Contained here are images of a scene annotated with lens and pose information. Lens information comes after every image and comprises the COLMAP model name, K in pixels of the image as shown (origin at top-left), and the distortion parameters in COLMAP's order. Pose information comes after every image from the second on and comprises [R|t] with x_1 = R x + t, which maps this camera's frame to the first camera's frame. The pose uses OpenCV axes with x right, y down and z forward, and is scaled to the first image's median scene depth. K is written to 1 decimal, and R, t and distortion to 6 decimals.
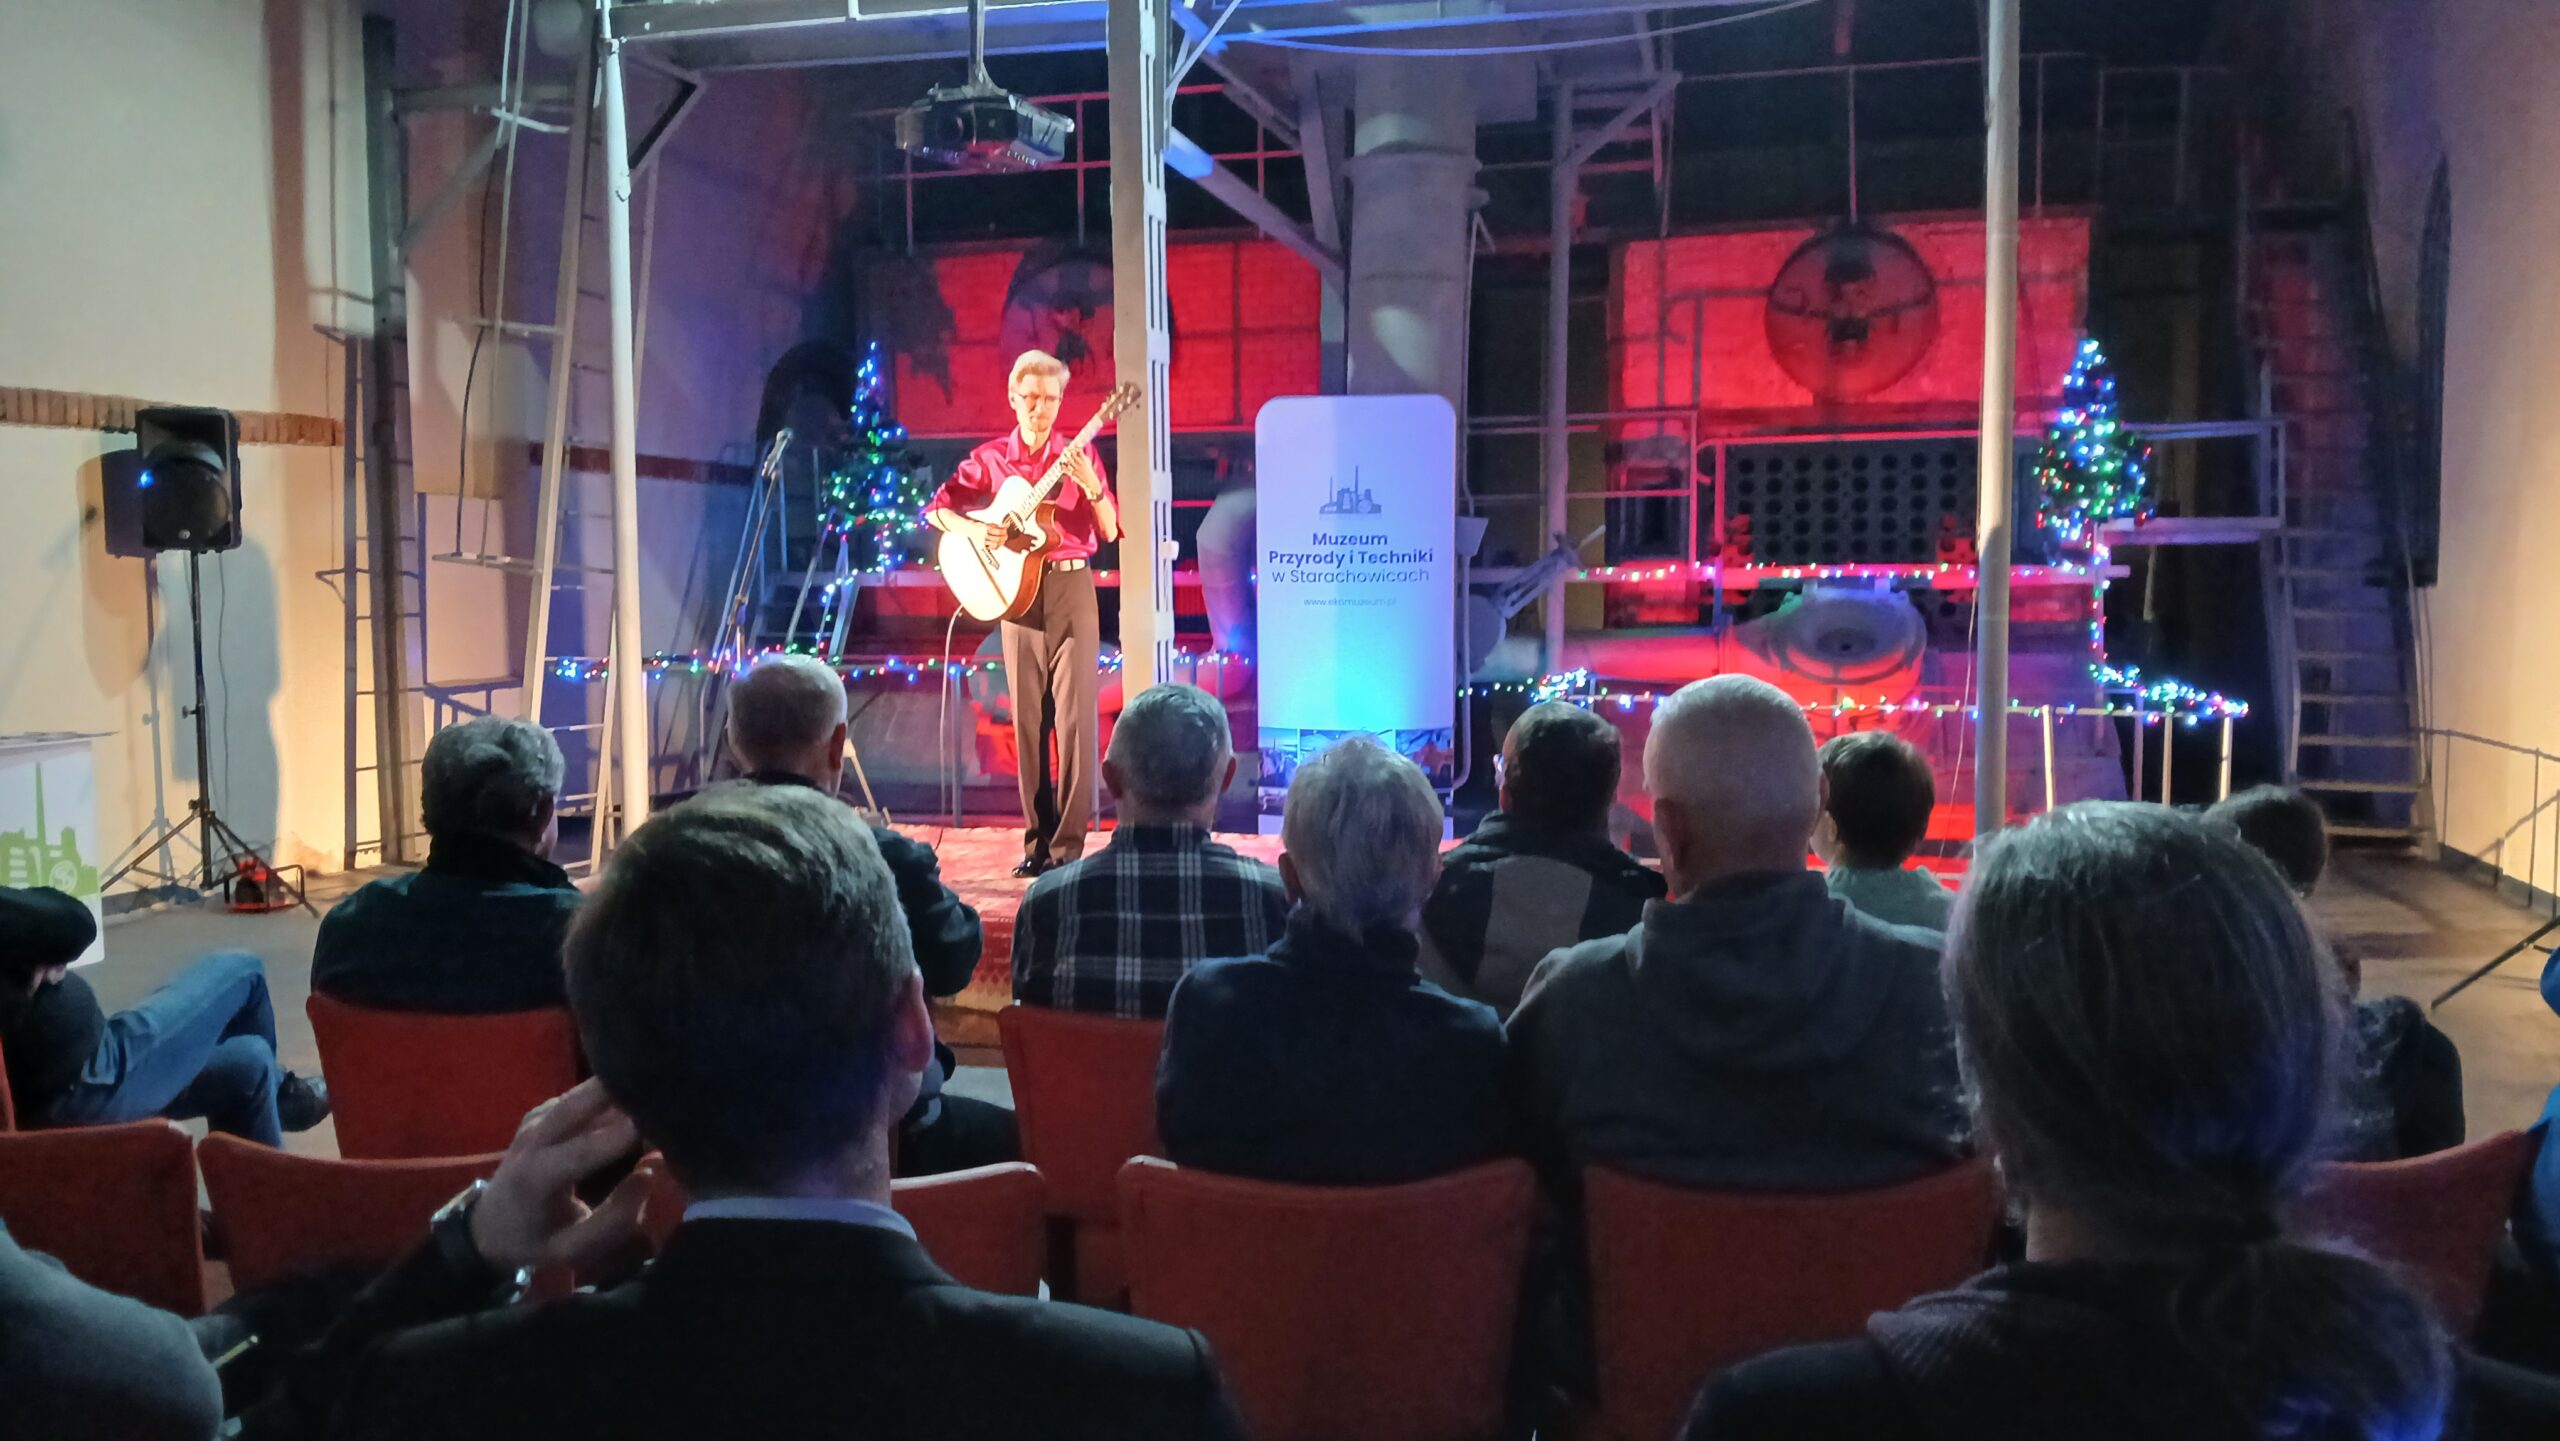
lens RADIAL K [[1950.8, 0, 1274.7], [0, 1950.8, 735.1], [0, 0, 1]] dist [0.124525, -0.227954]
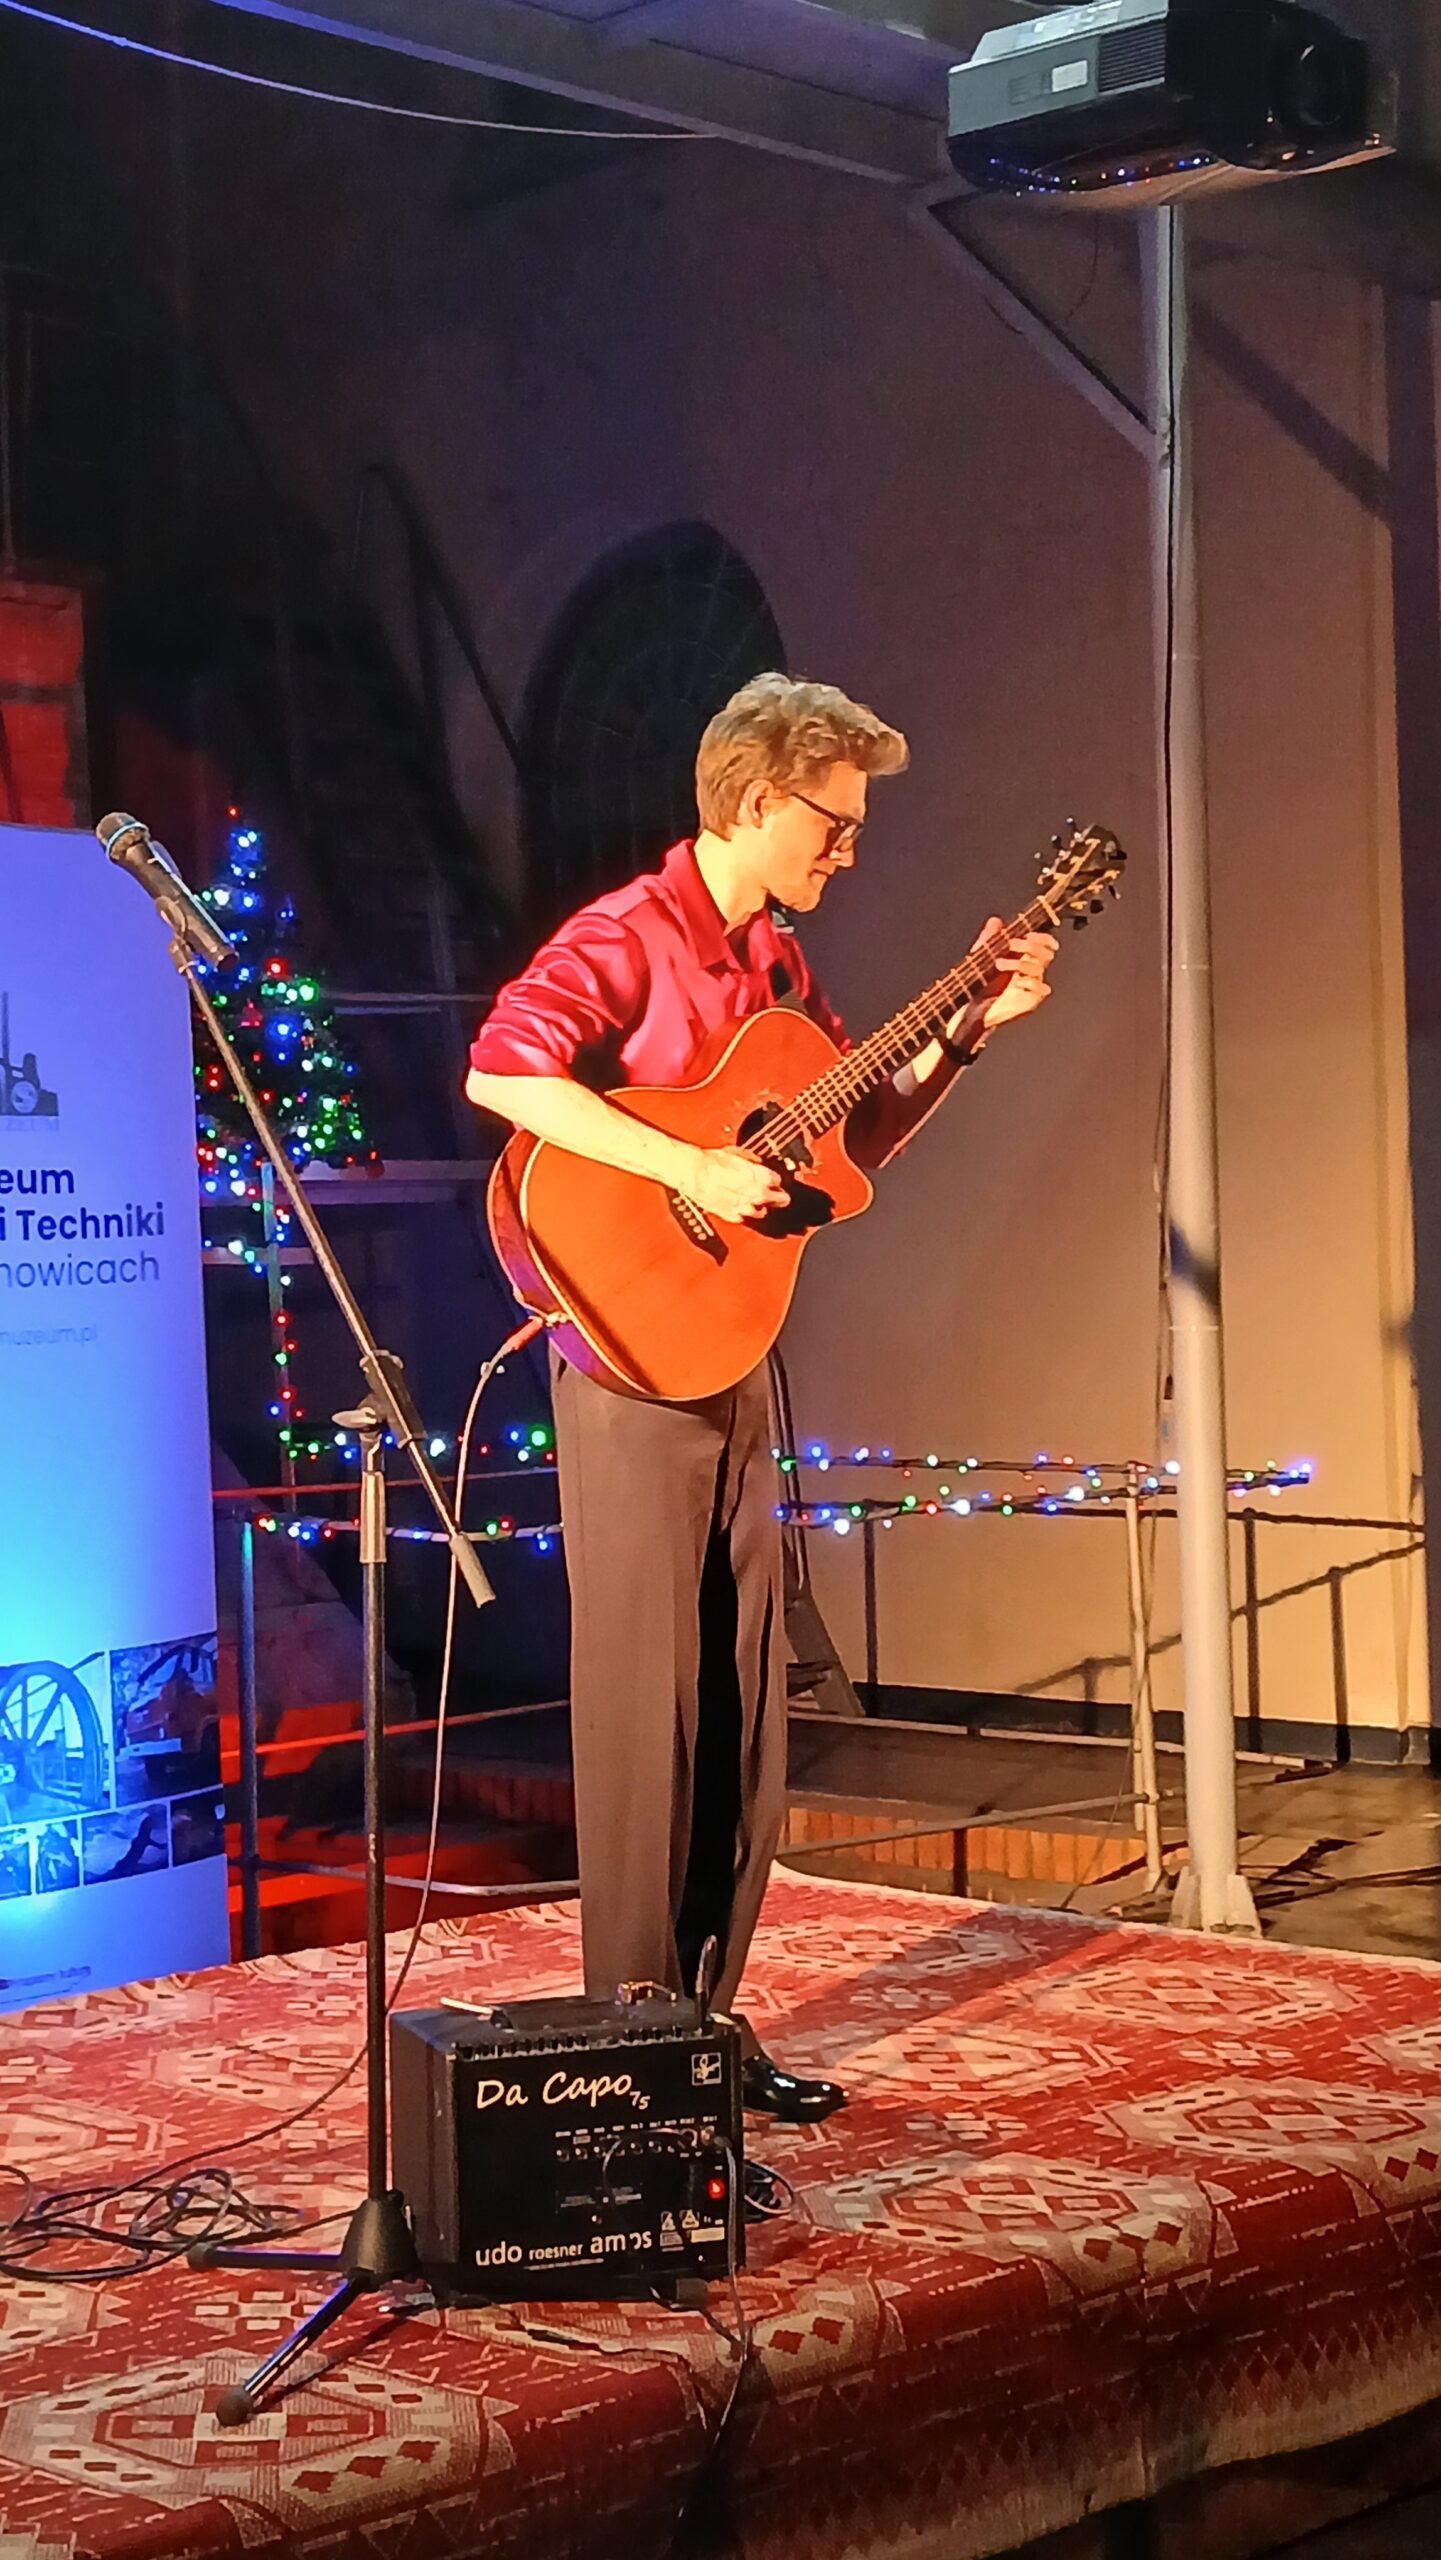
lens RADIAL K [[3913.8, 0, 709.5], [0, 3913.8, 1276.4], [0, 0, 1]] dist [0.139605, -0.129098]
pose [[0.505207, -0.013999, 0.862885, -0.392183], [0.085709, 0.995739, -0.034027, -0.028473], [-0.858732, 0.091148, 0.504254, 0.329239]]
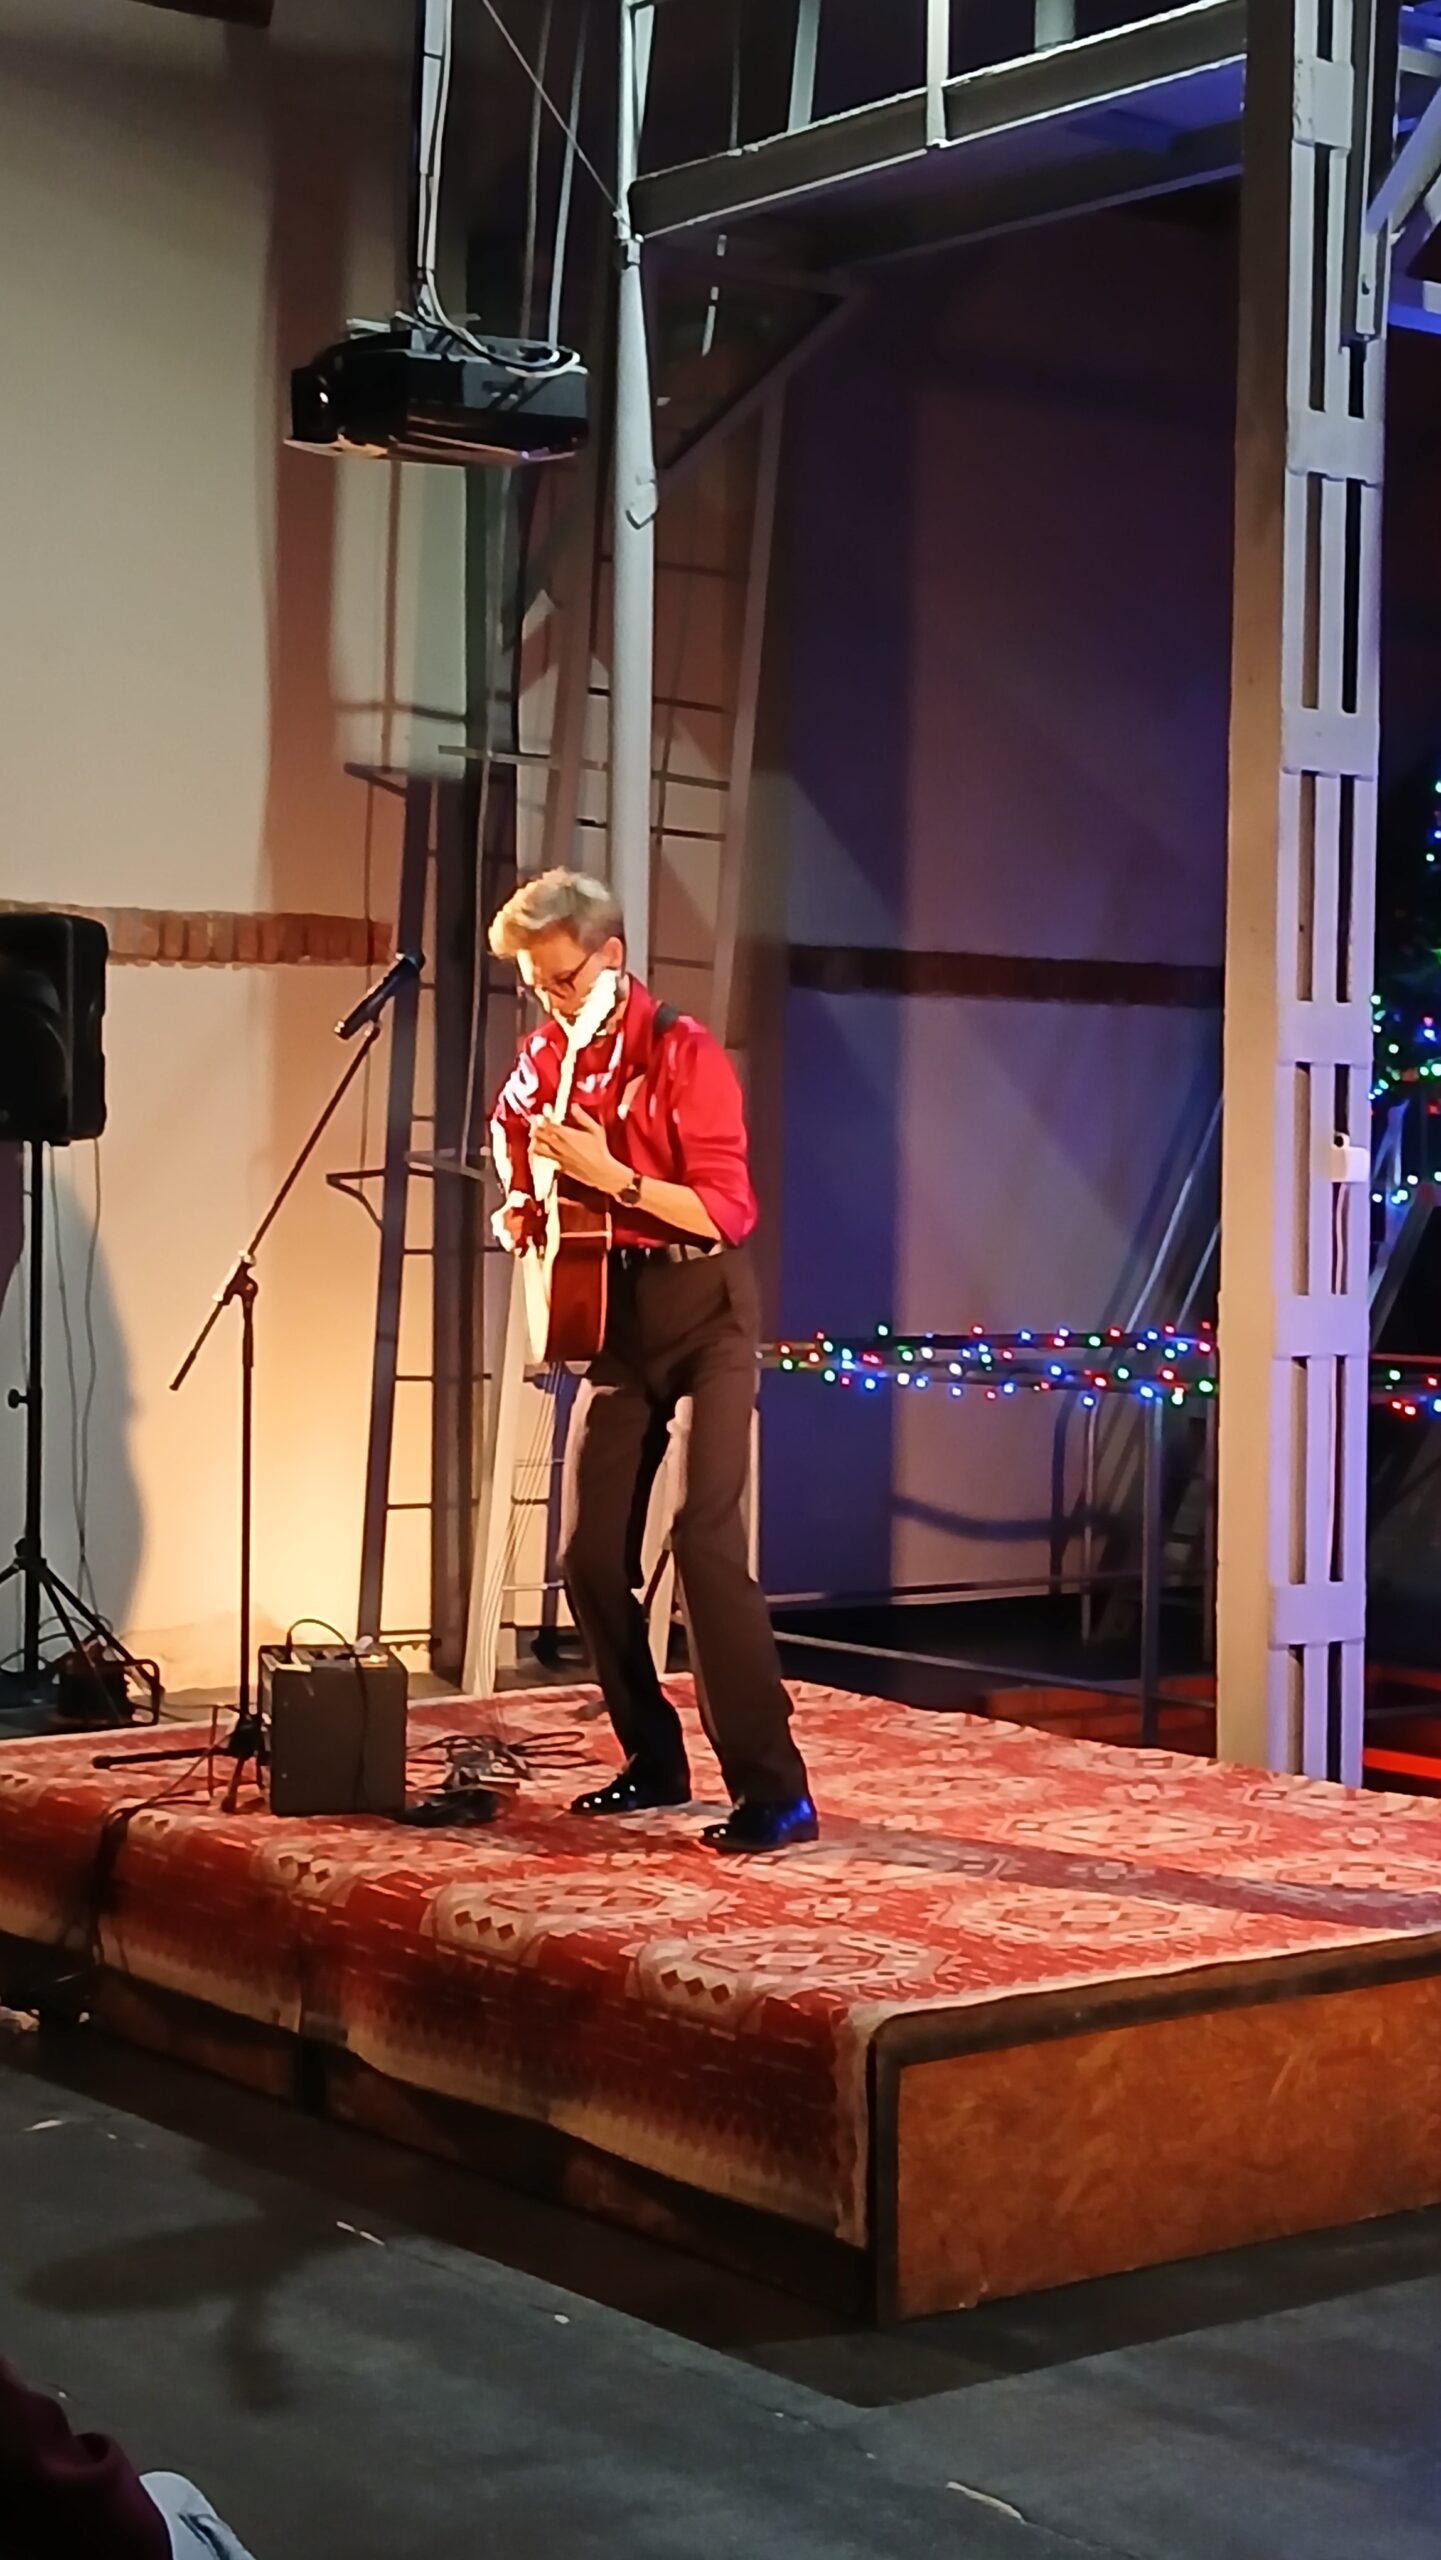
lens RADIAL K [[3913.8, 0, 709.5], [0, 3913.8, 1276.4], [0, 0, 1]] dist [0.139605, -0.129098]
pose [[0.796884, 0.034701, -0.603135, 0.257025], [-0.063716, 0.997608, -0.026788, -0.021138], [0.600763, 0.059776, 0.797189, 0.098564]]
